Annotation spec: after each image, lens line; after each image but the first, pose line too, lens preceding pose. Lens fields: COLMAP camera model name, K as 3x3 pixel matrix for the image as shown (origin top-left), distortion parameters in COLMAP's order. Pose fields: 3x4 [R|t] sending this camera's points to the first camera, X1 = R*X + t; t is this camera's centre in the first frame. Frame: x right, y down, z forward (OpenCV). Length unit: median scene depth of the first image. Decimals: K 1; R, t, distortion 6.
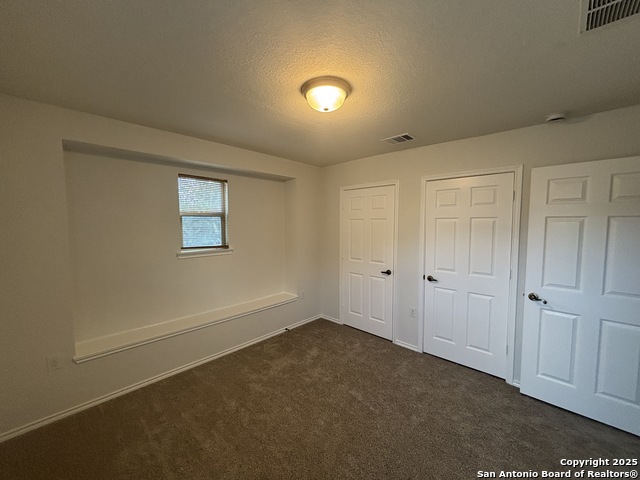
lens RADIAL K [[259.2, 0, 317.7], [0, 259.2, 239.9], [0, 0, 1]] dist [0.003082, 0.000406]
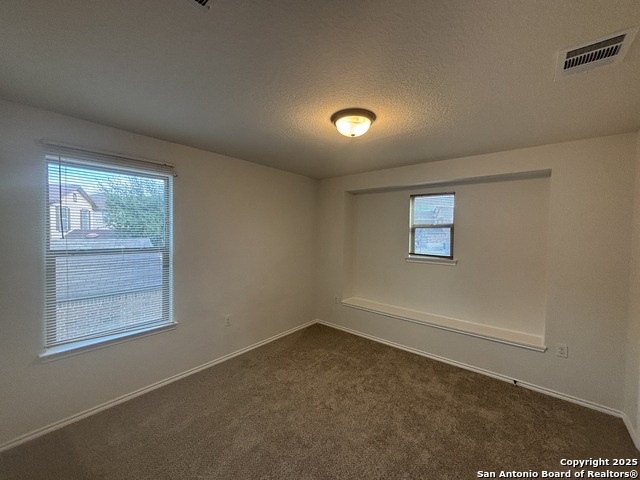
lens RADIAL K [[259.2, 0, 318.0], [0, 259.2, 243.1], [0, 0, 1]] dist [0.003082, 0.000406]
pose [[0.053202, 0.051657, -0.997247, 0.659985], [-0.069878, 0.996406, 0.047886, -0.045980], [0.996136, 0.067138, 0.056621, 0.454316]]
